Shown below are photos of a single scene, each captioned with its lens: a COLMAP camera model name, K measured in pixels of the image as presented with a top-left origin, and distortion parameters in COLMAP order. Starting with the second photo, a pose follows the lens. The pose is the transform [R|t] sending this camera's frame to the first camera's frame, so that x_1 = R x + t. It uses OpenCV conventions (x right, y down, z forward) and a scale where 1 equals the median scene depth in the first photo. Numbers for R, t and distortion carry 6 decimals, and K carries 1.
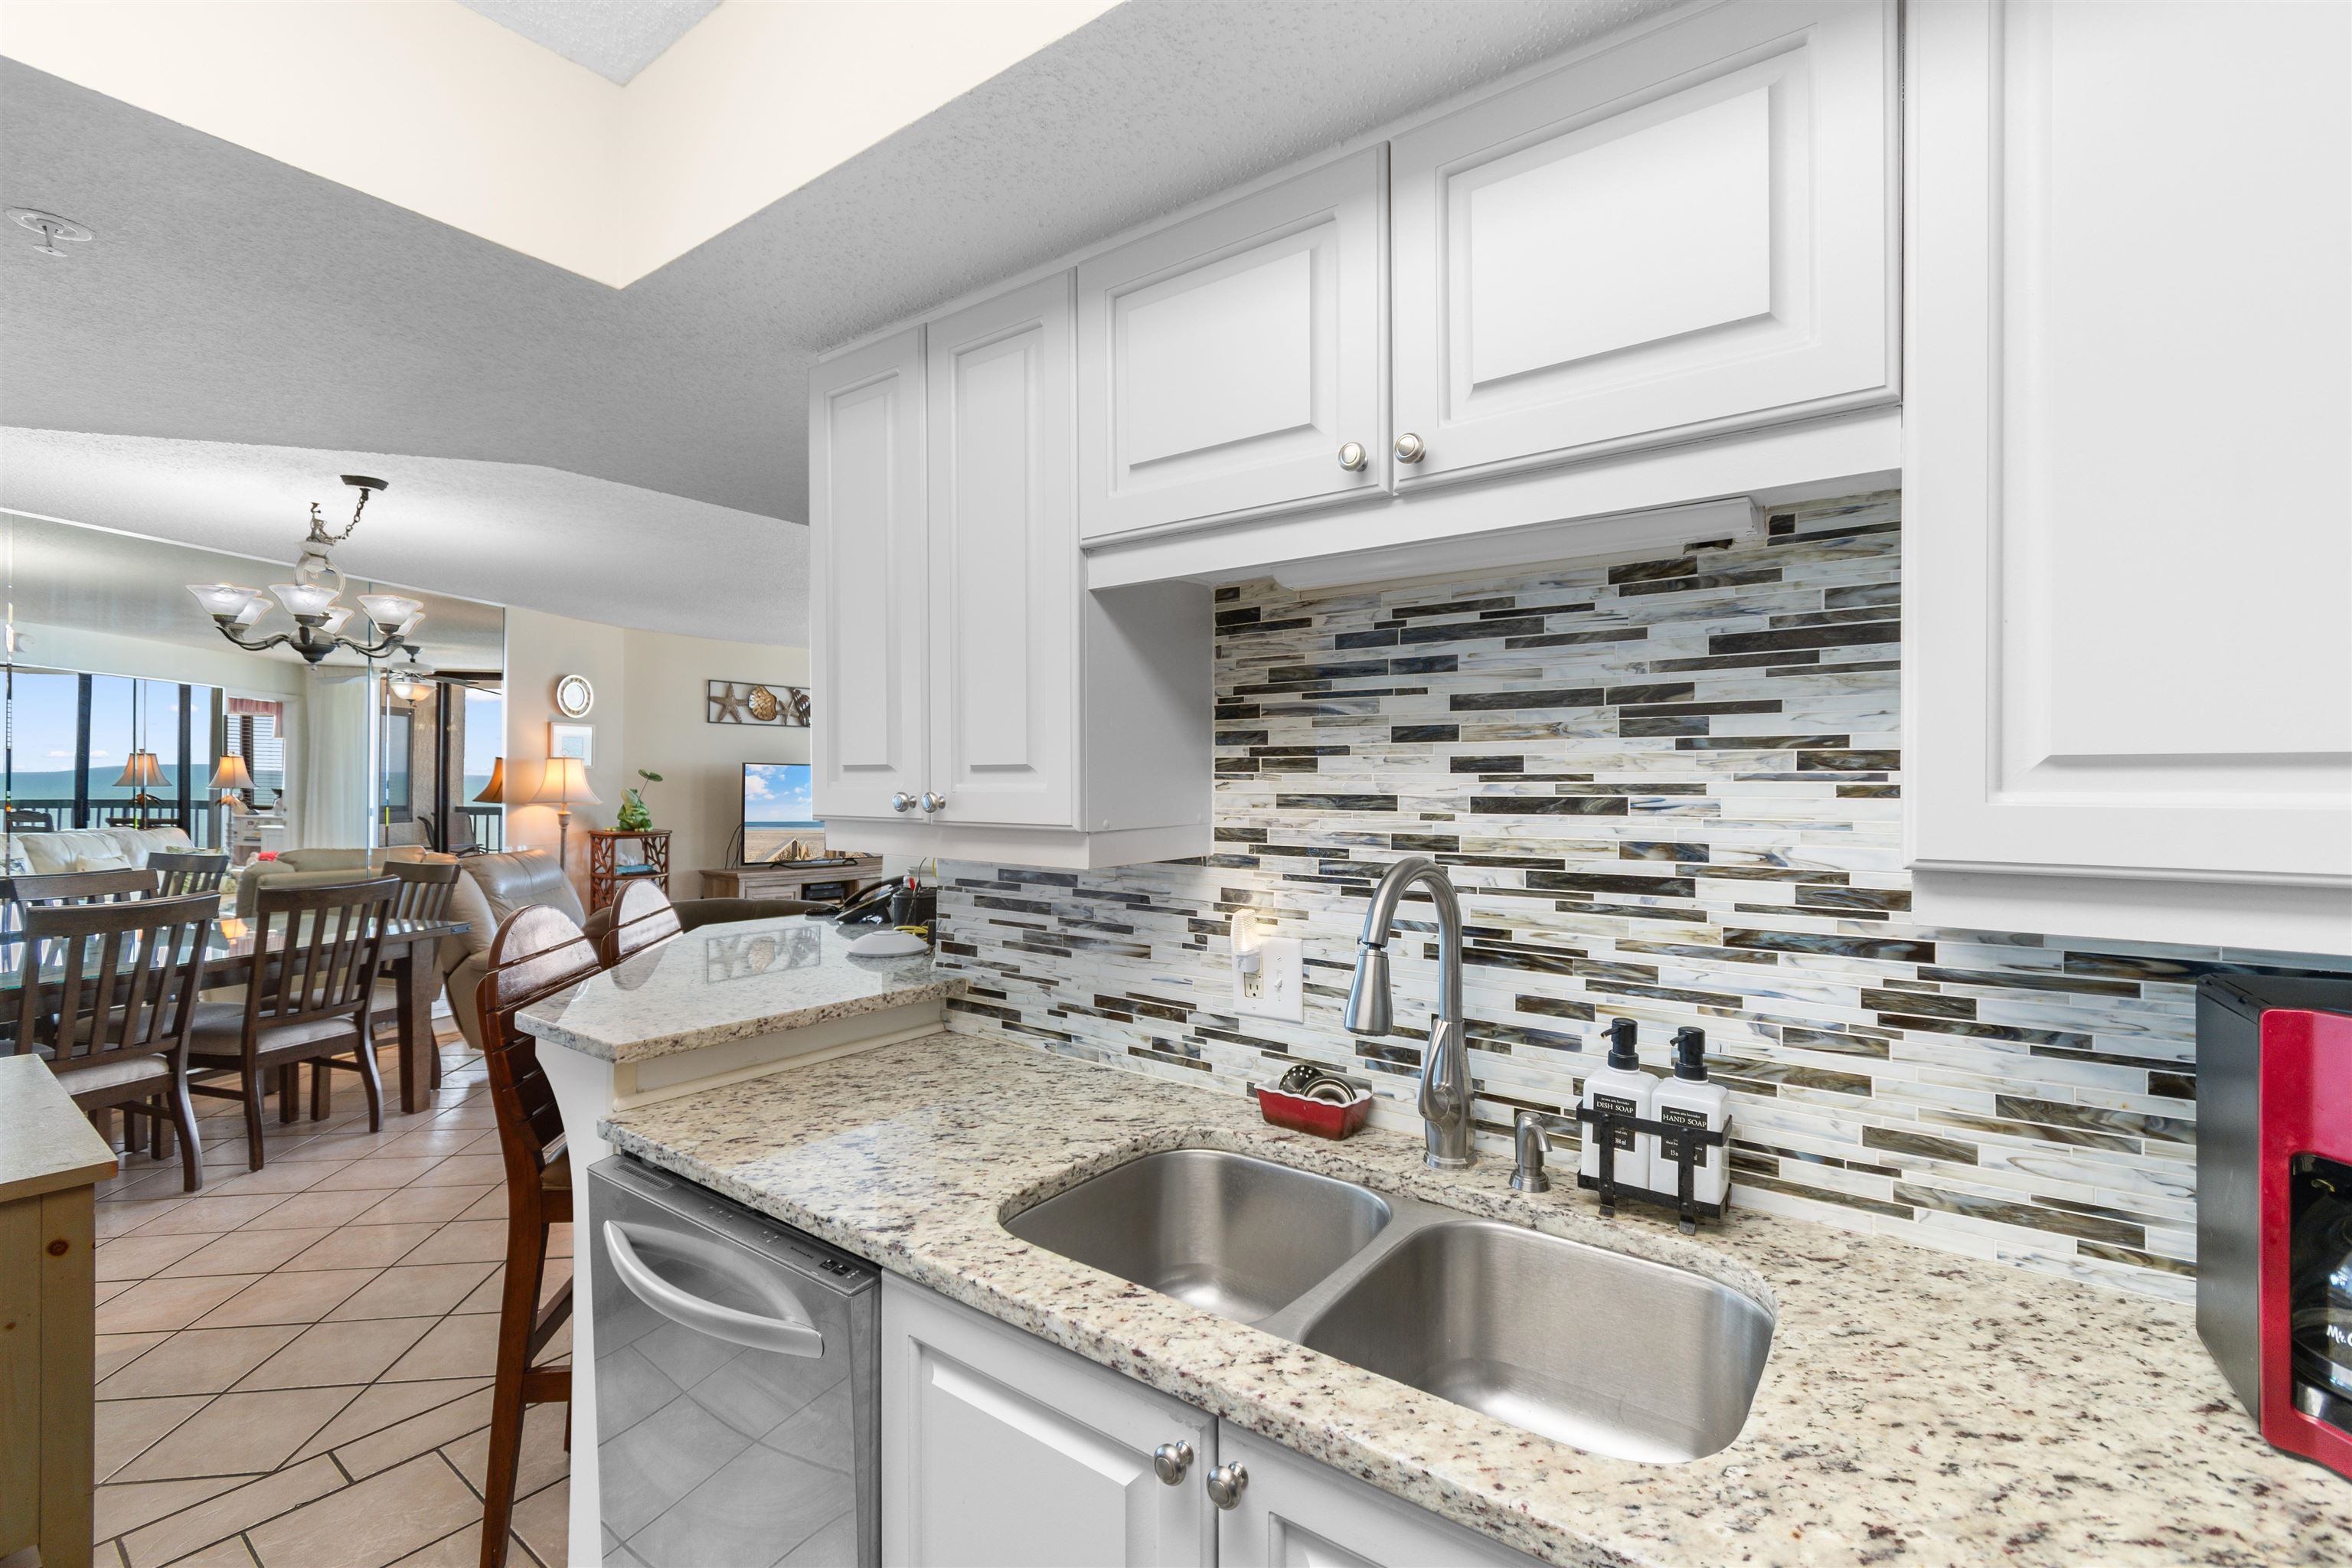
lens RADIAL K [[1016.9, 0, 1175.5], [0, 1016.9, 791.9], [0, 0, 1]] dist [0.000403, -0.000781]
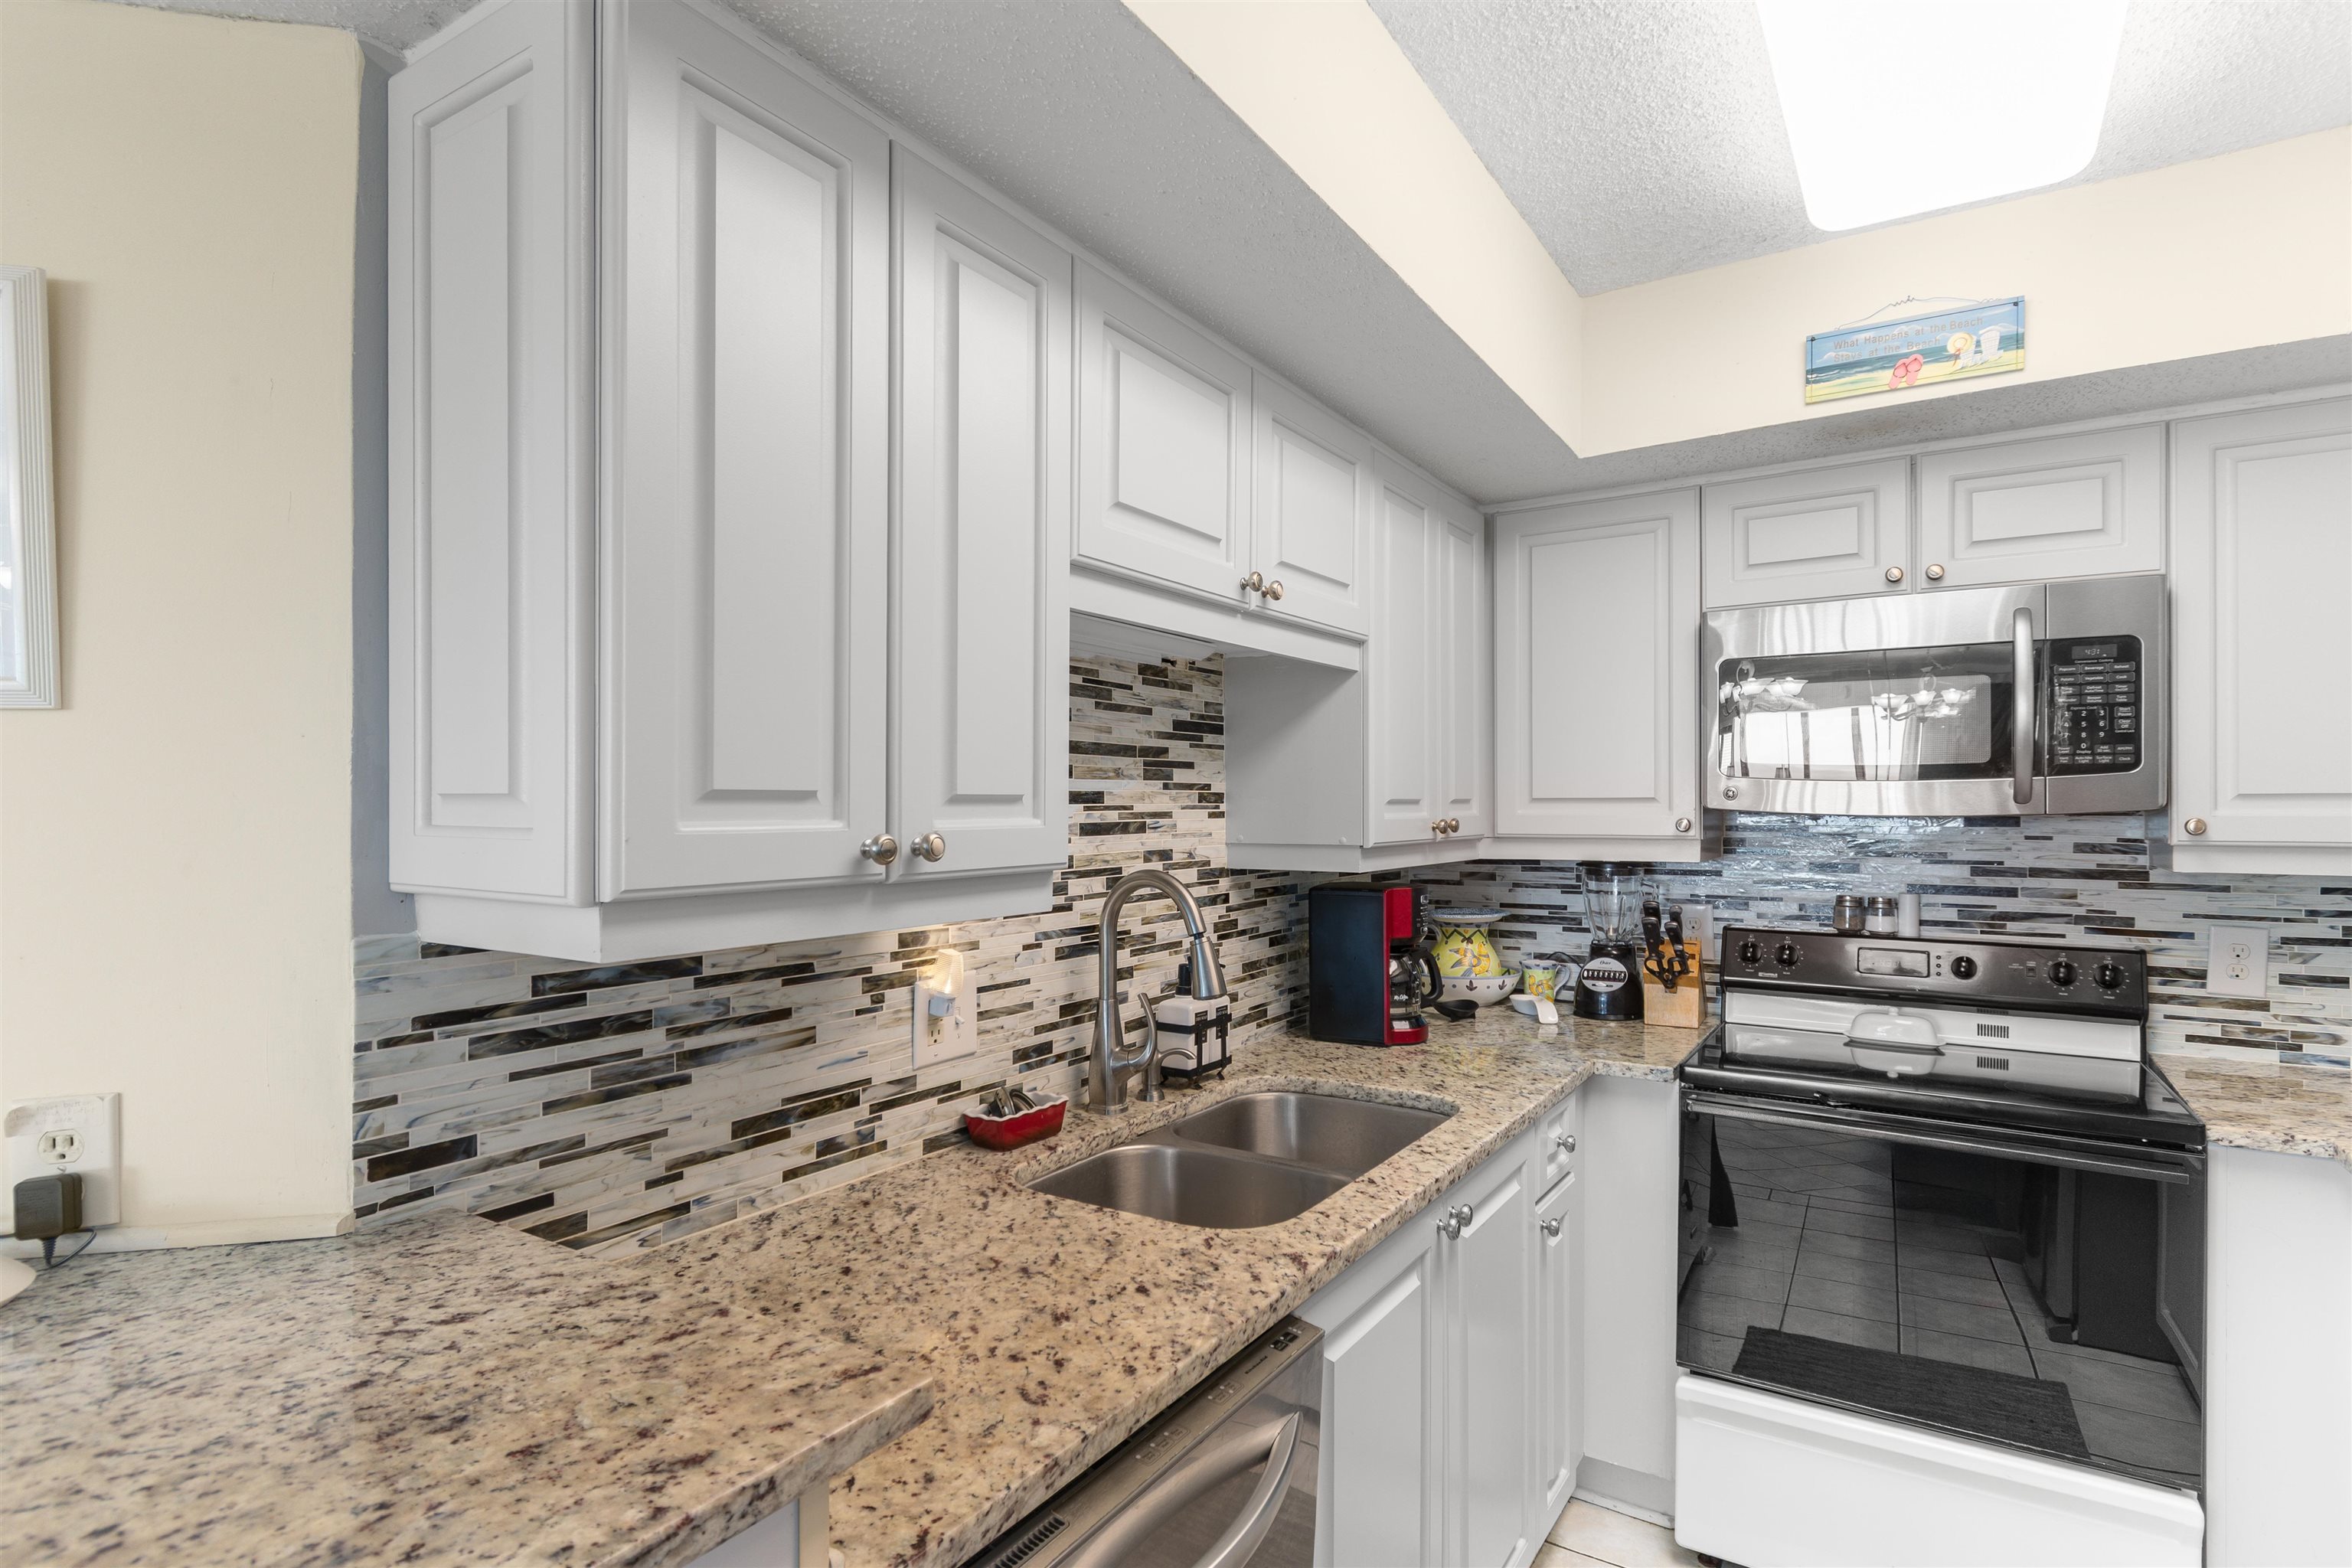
lens RADIAL K [[1204.8, 0, 1172.2], [0, 1204.8, 806.0], [0, 0, 1]] dist [0.009684, -0.007843]
pose [[-0.066599, -0.005331, 0.997766, -1.150607], [0.008881, 0.999943, 0.005935, -0.023269], [-0.997740, 0.009257, -0.066548, 0.945314]]
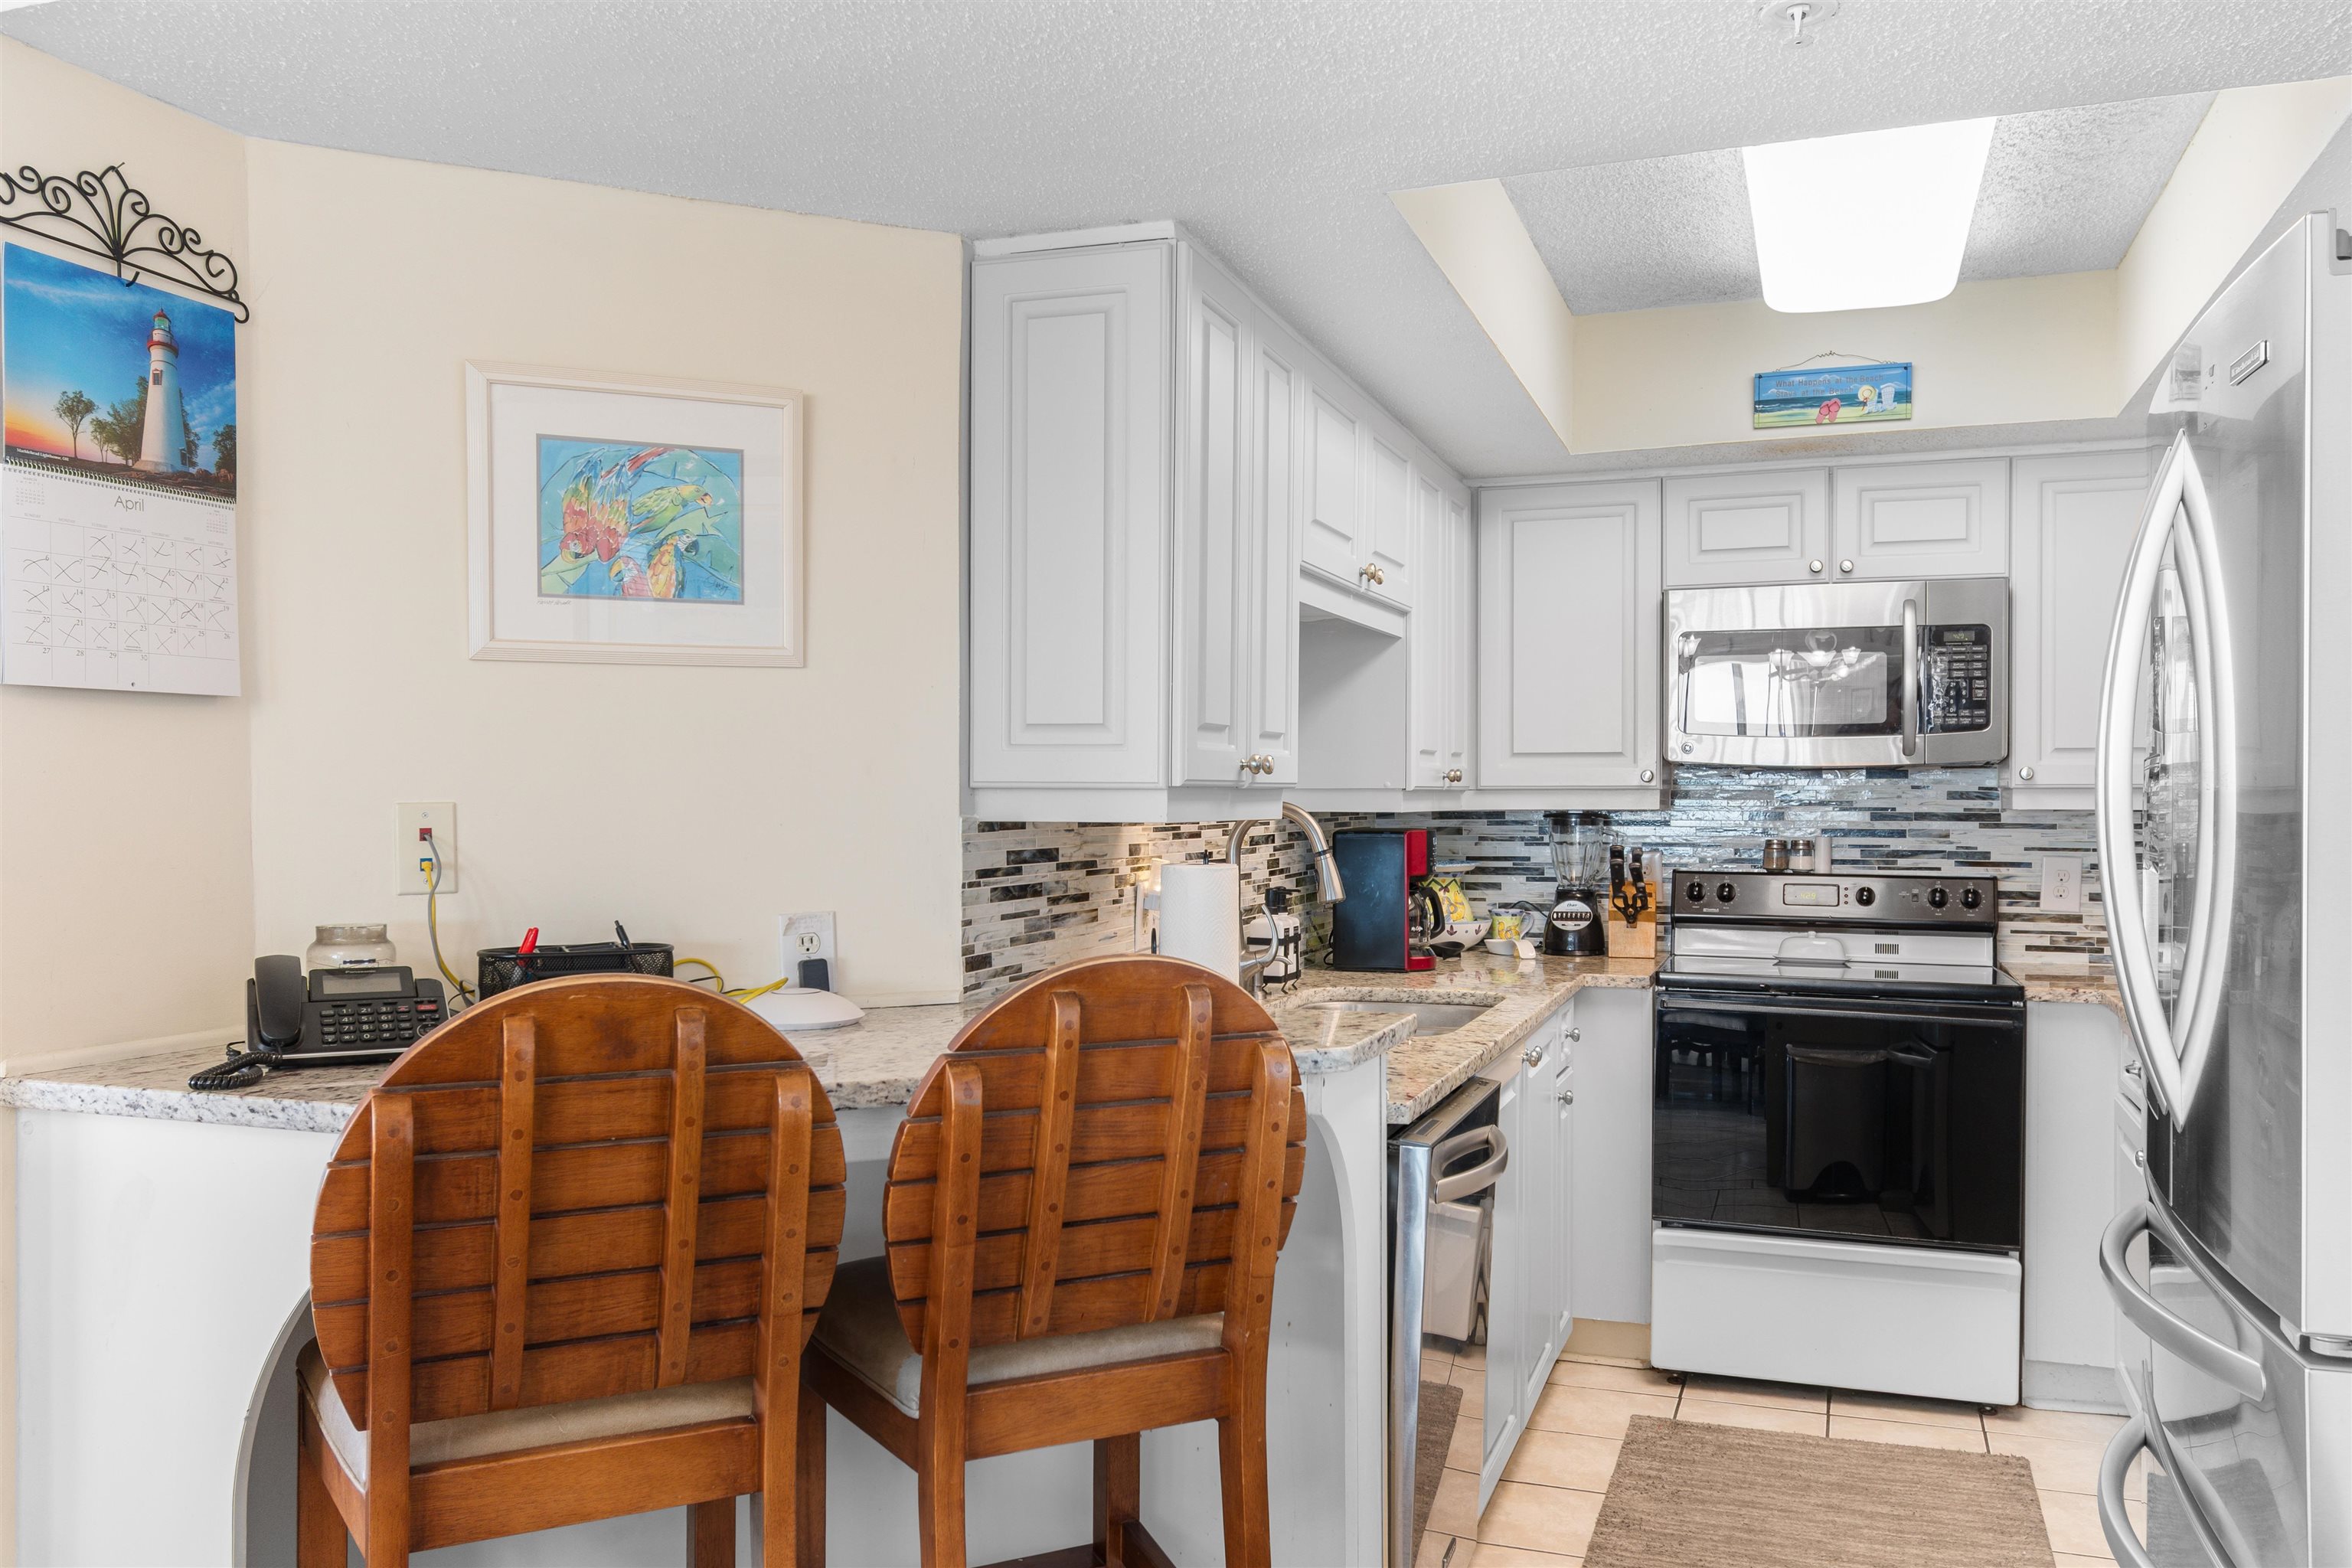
lens RADIAL K [[1898.7, 0, 1167.8], [0, 1898.7, 811.5], [0, 0, 1]] dist [0.015660, 0.001893]
pose [[-0.296098, -0.013477, 0.955062, -2.246336], [0.004728, 0.999868, 0.015575, 0.028826], [-0.955146, 0.009127, -0.295995, 1.796992]]
